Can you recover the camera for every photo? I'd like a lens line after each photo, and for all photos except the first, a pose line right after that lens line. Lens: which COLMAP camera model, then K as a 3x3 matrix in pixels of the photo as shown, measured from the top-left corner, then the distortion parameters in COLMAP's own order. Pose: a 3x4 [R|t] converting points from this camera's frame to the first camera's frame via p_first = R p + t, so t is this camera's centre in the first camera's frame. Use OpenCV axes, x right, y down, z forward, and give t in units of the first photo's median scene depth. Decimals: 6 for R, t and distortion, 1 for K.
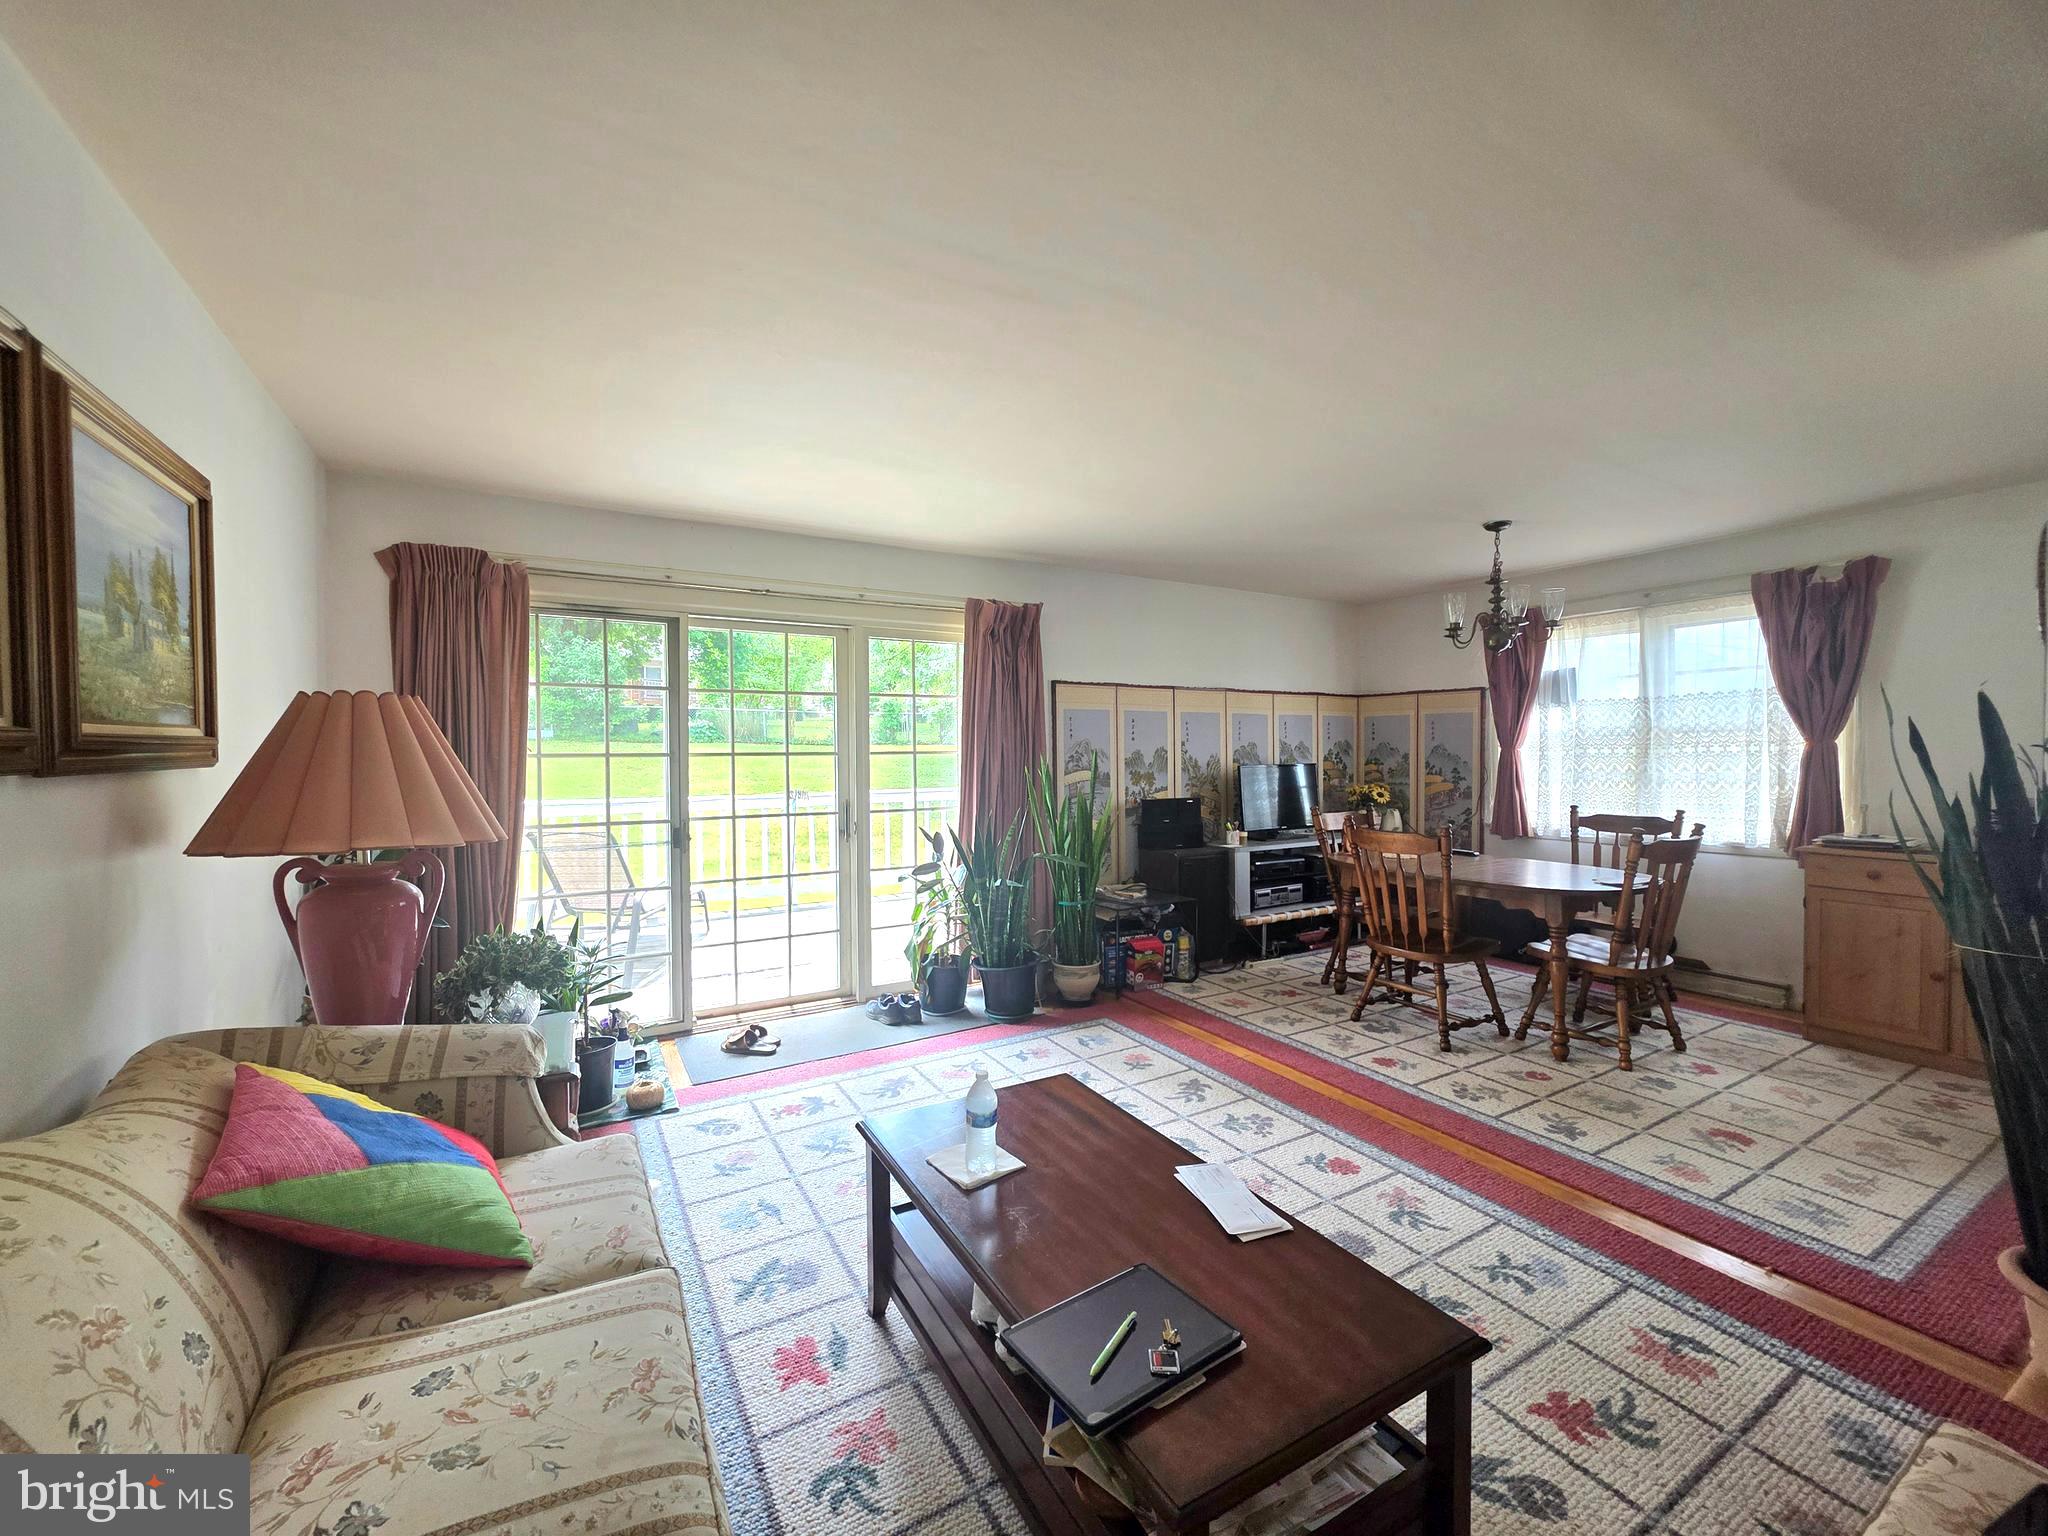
lens RADIAL K [[816.4, 0, 1016.3], [0, 816.4, 766.5], [0, 0, 1]] dist [-0.000704, 0.000213]
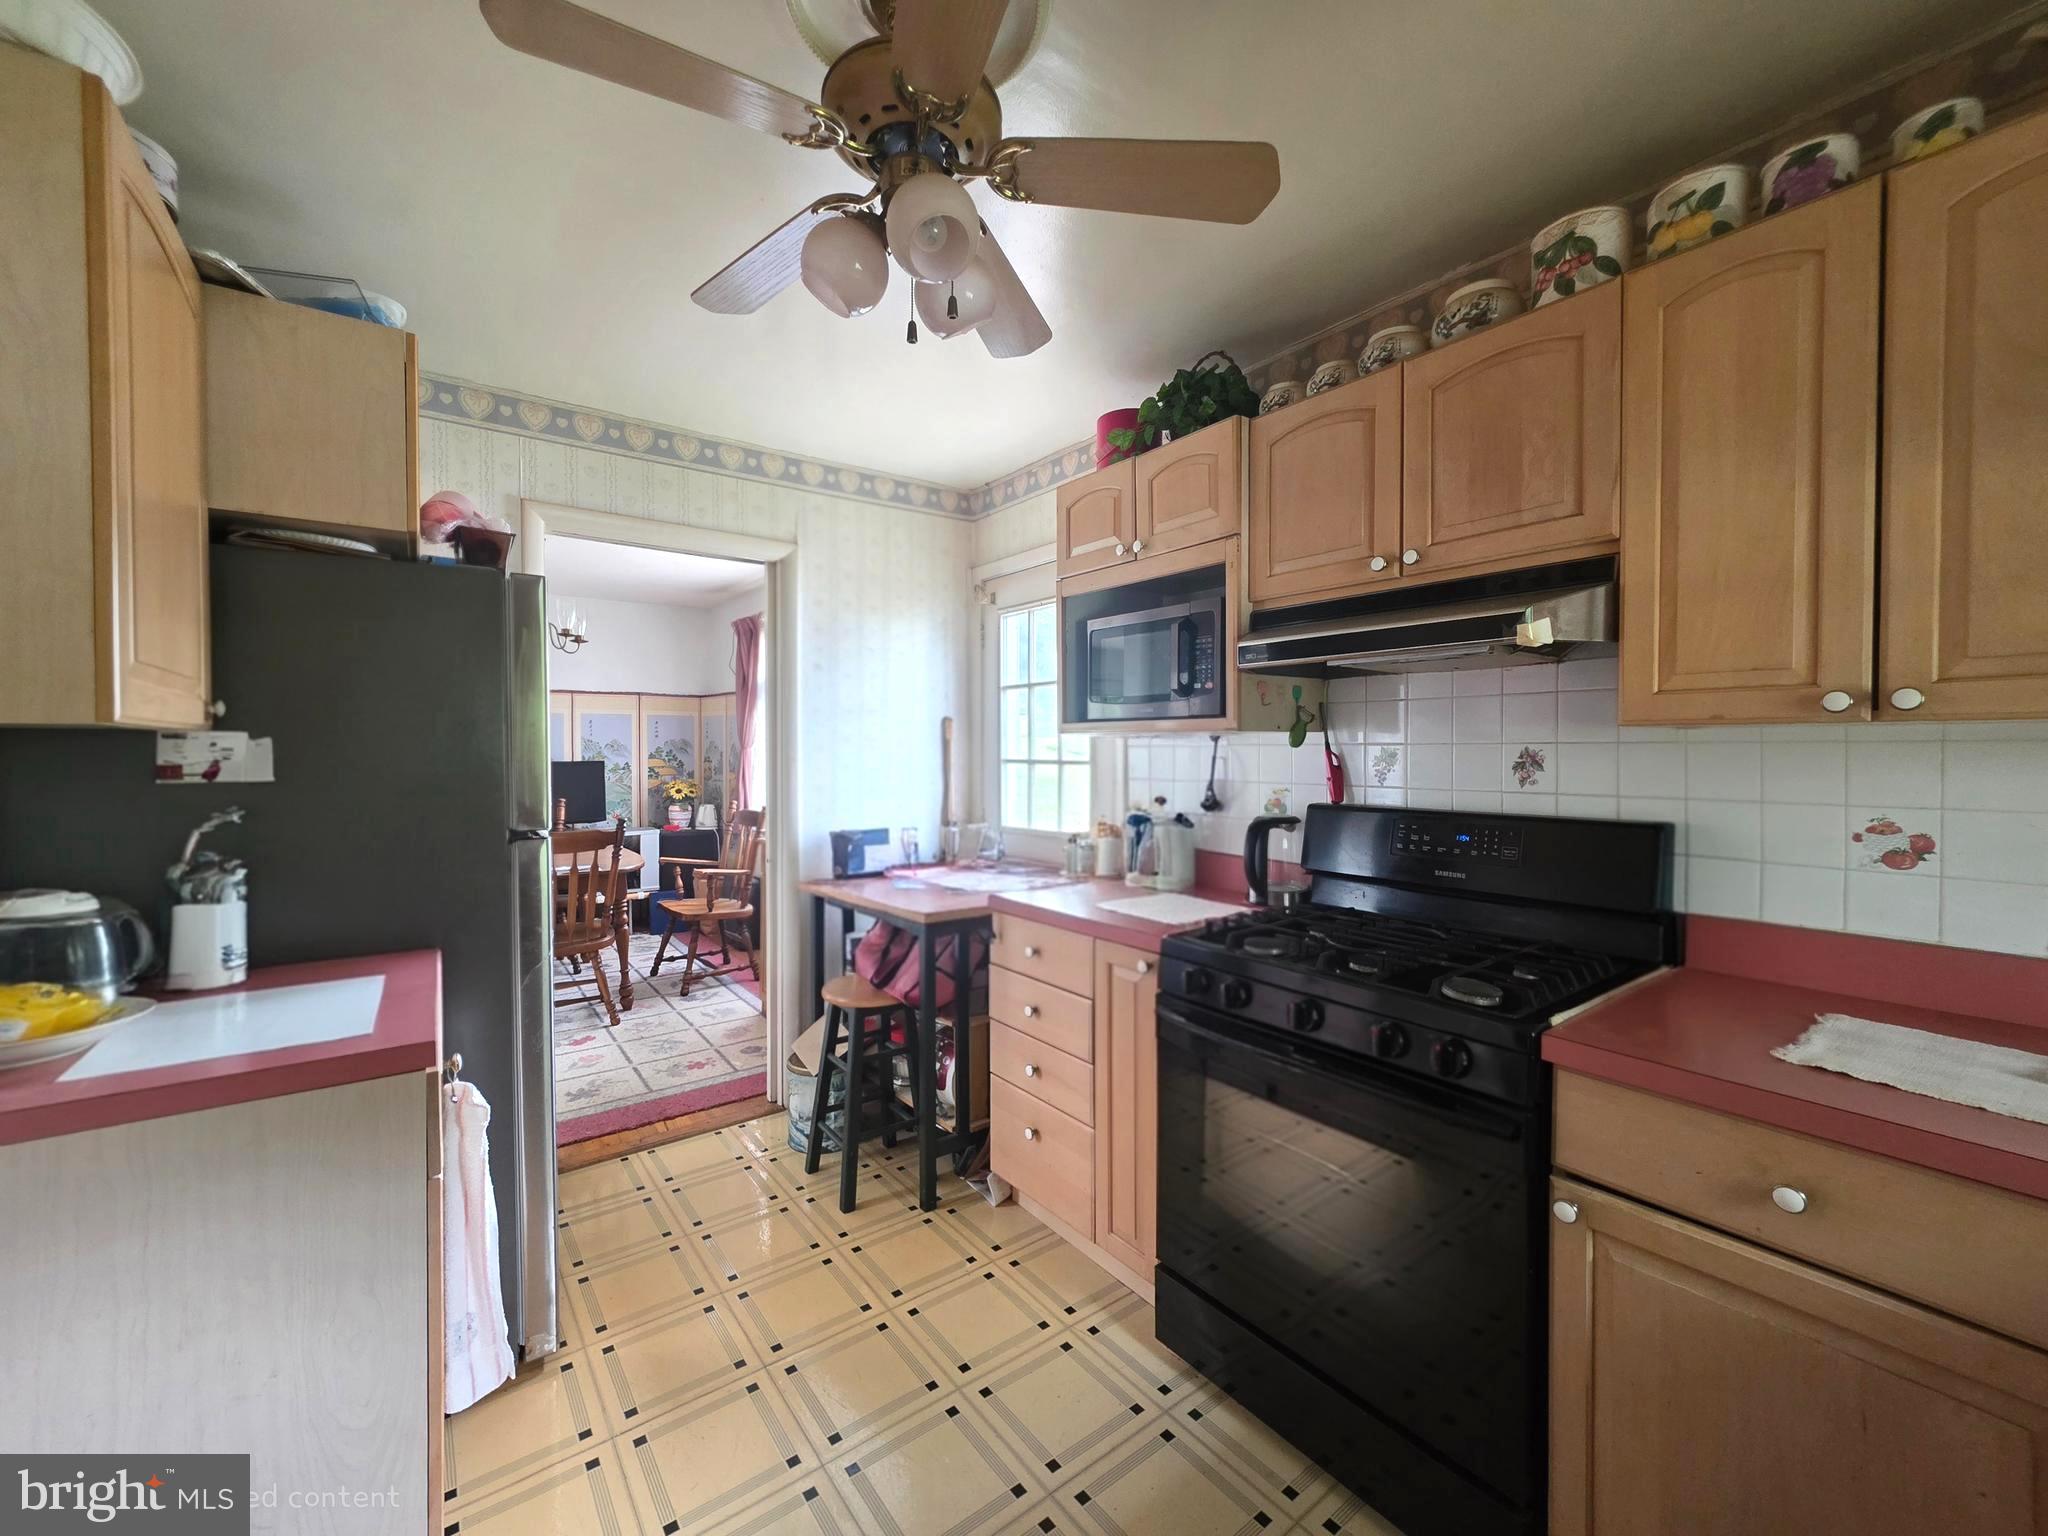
lens RADIAL K [[816.4, 0, 1016.3], [0, 816.4, 766.5], [0, 0, 1]] dist [-0.000704, 0.000213]
pose [[0.993980, 0.001777, 0.109547, 1.050632], [-0.002571, 0.999971, 0.007100, -0.007428], [-0.109531, -0.007339, 0.993956, -0.124868]]
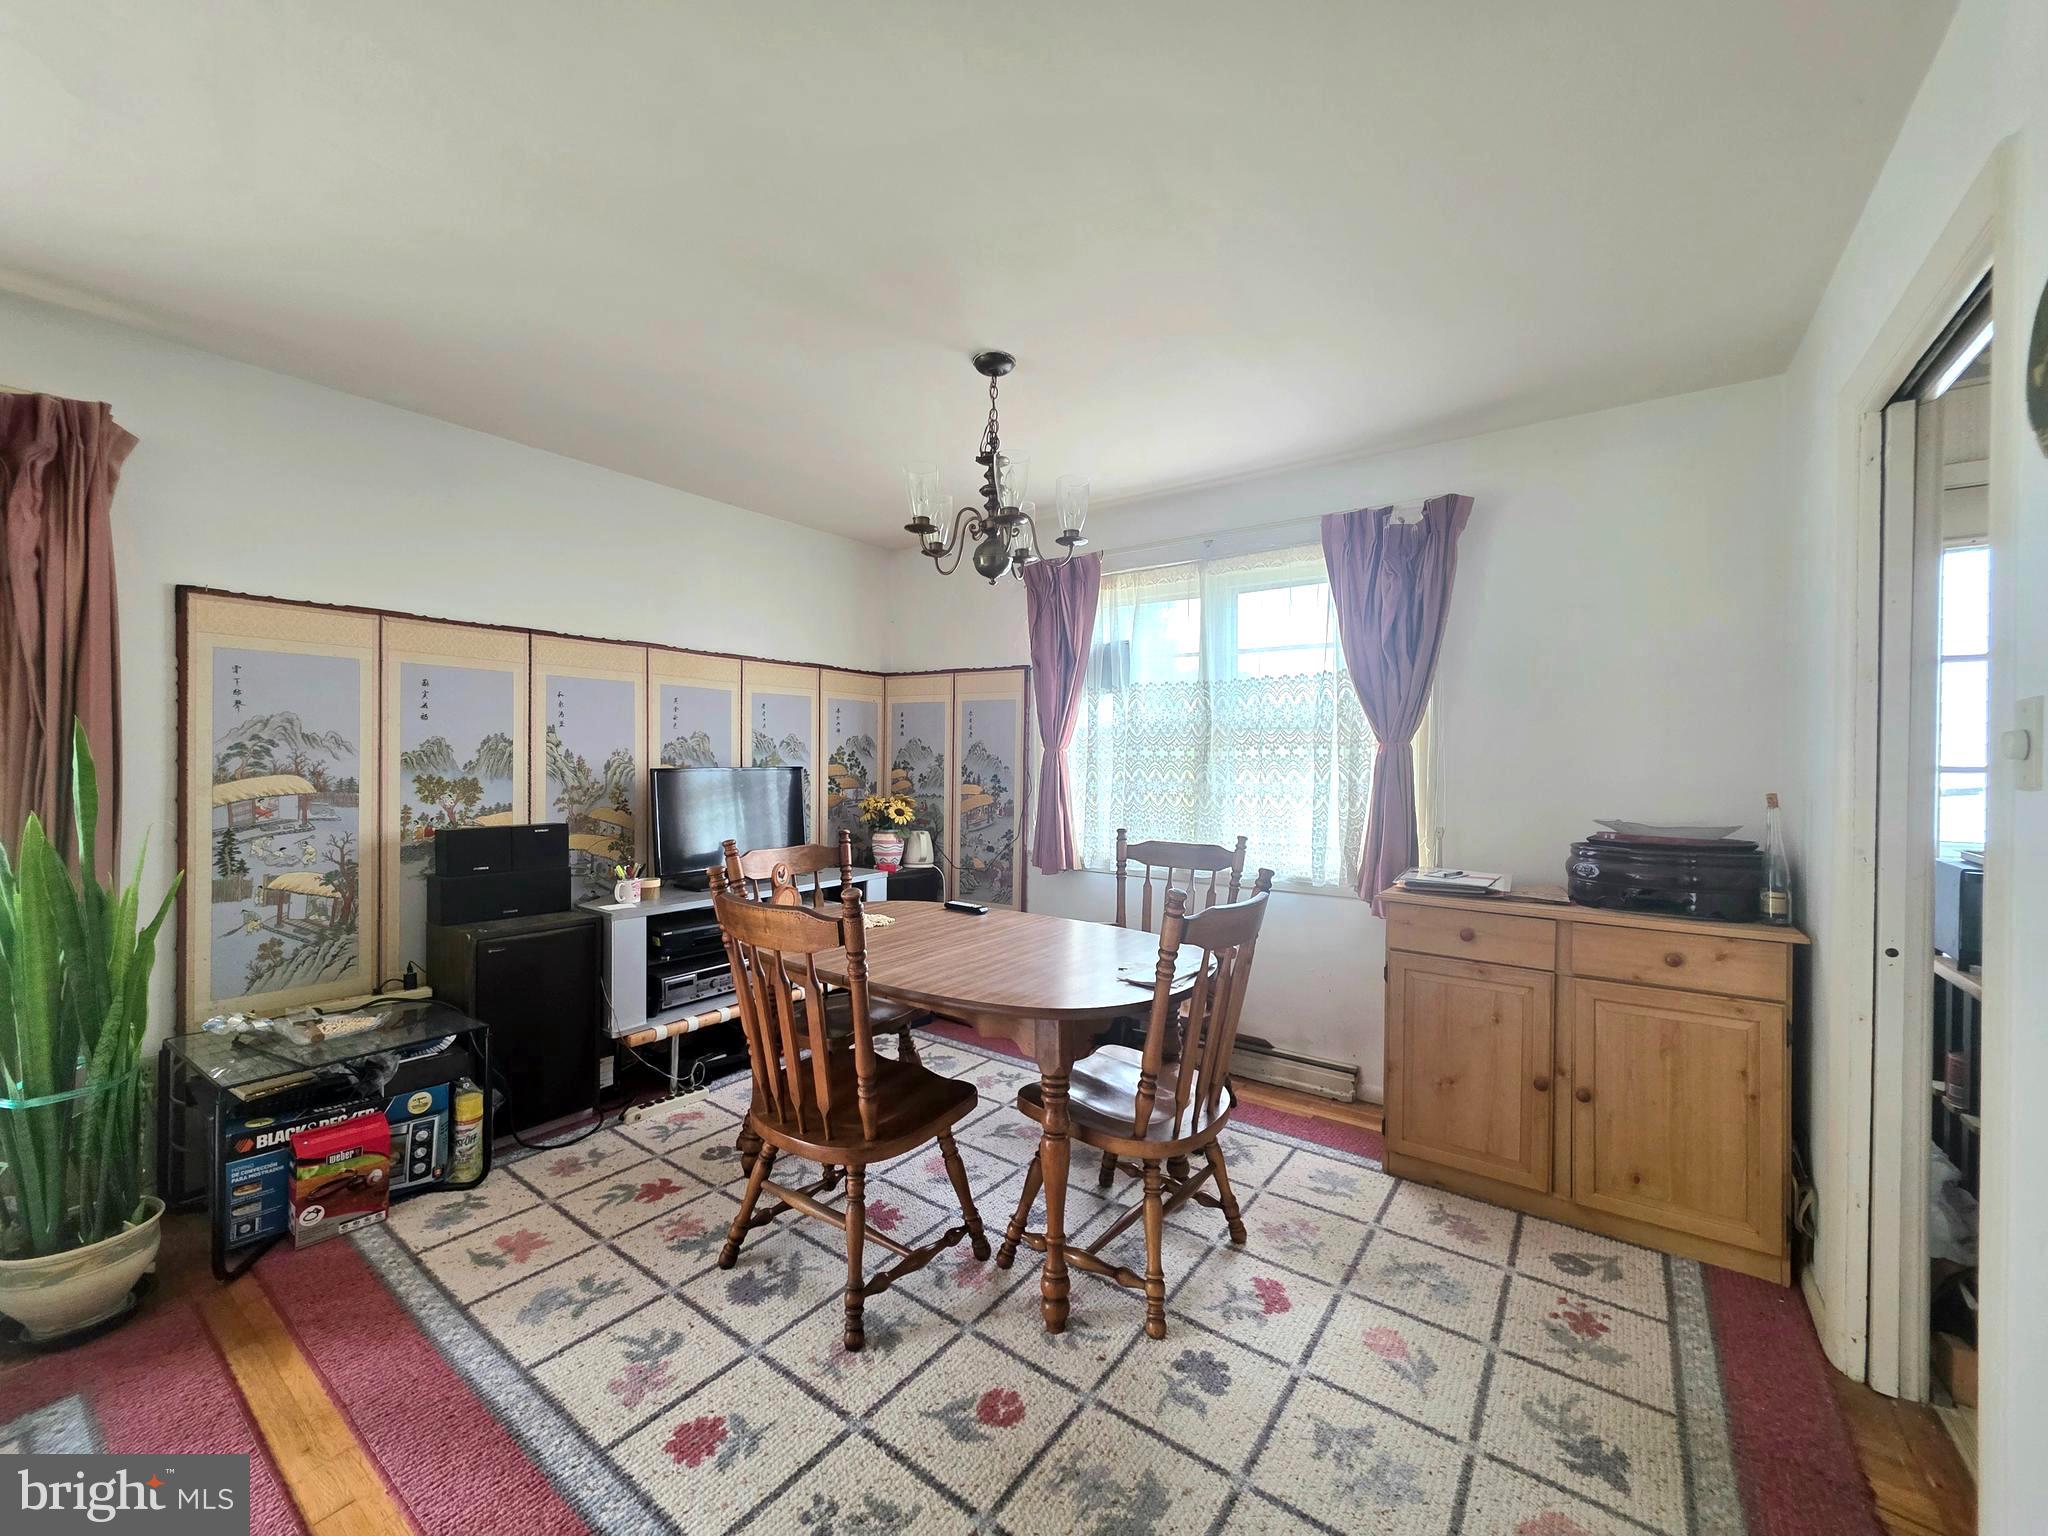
lens RADIAL K [[817.4, 0, 1015.8], [0, 817.4, 765.1], [0, 0, 1]] dist [0.001026, 0.000538]
pose [[0.917486, 0.011865, 0.397590, 0.354421], [-0.008747, 0.999915, -0.009657, -0.000102], [-0.397671, 0.005383, 0.917512, 0.431365]]
